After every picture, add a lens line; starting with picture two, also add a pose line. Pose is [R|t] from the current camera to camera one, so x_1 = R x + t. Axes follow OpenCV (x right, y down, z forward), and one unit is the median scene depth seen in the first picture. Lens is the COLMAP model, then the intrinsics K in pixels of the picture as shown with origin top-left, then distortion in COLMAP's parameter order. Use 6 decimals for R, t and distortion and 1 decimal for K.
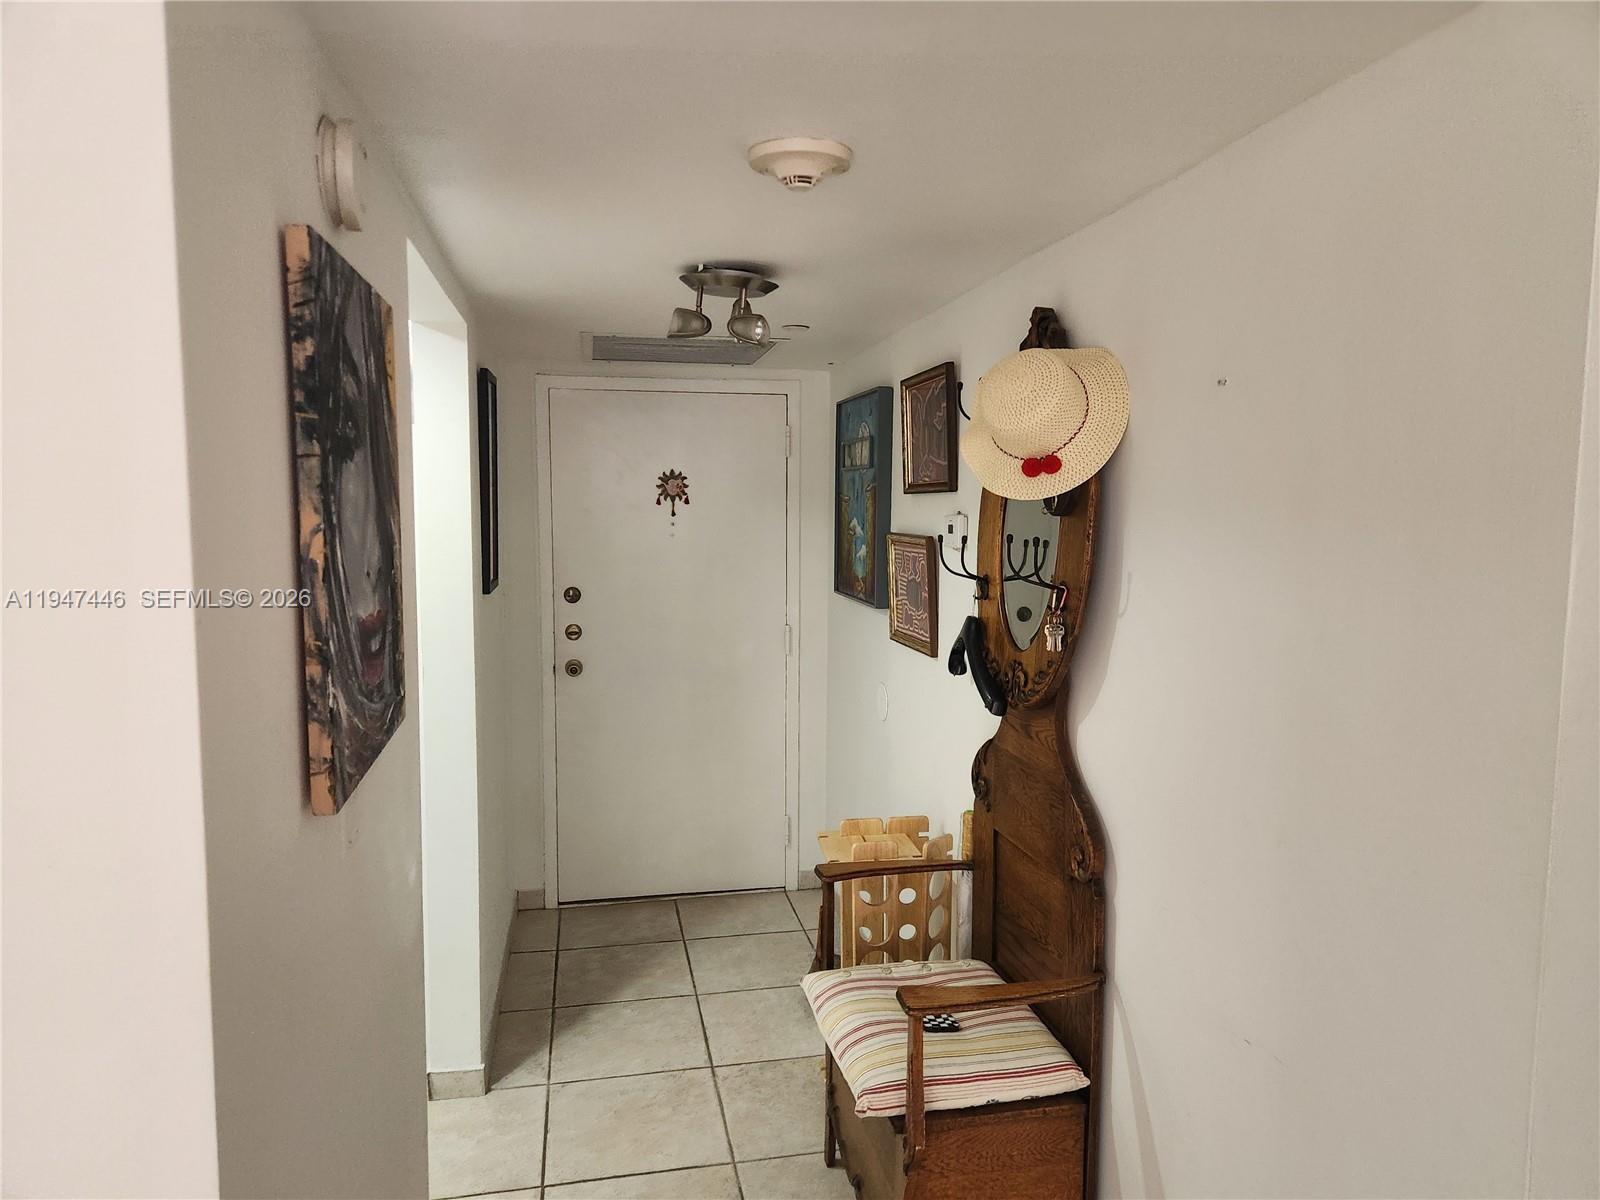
lens RADIAL K [[1076.2, 0, 806.4], [0, 1076.2, 598.6], [0, 0, 1]] dist [0.019087, -0.003256]
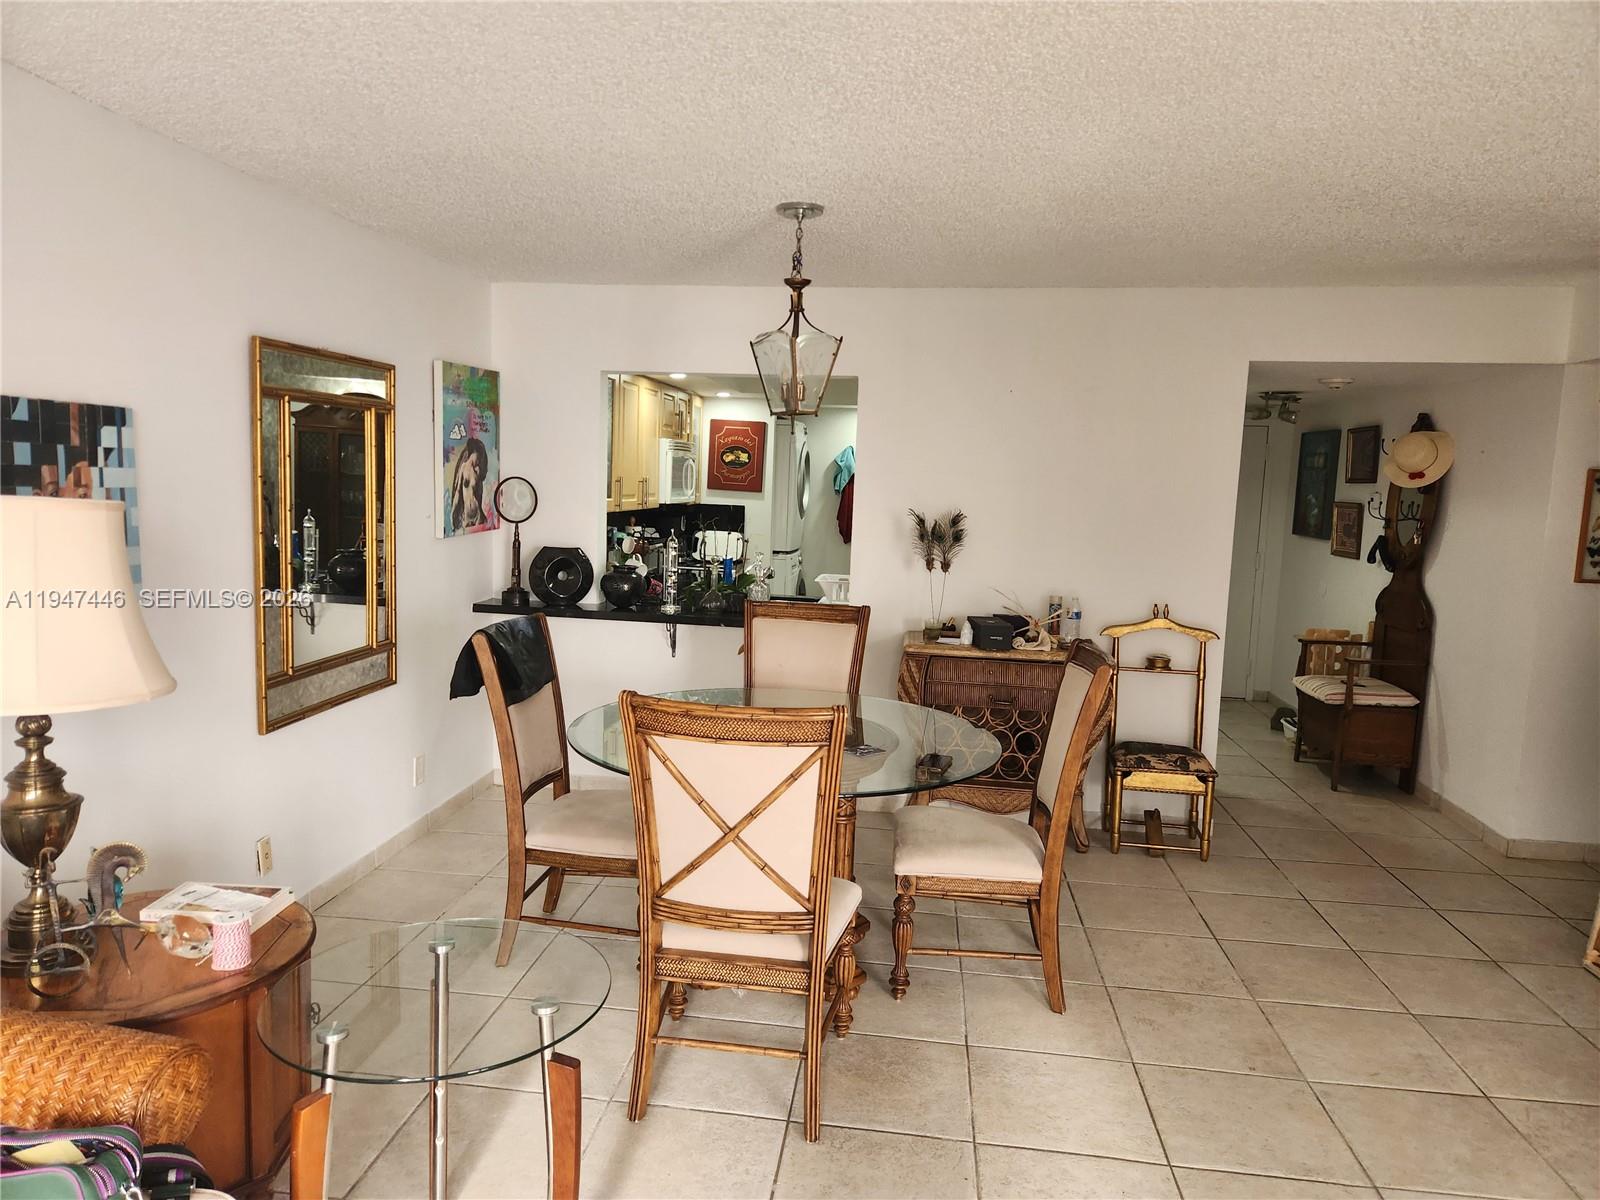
lens RADIAL K [[1076.2, 0, 787.7], [0, 1076.2, 604.5], [0, 0, 1]] dist [0.019087, -0.003256]
pose [[0.945447, 0.060647, -0.320081, -0.305776], [-0.050945, 0.997955, 0.038606, 0.139192], [0.321768, -0.020193, 0.946603, -1.658403]]
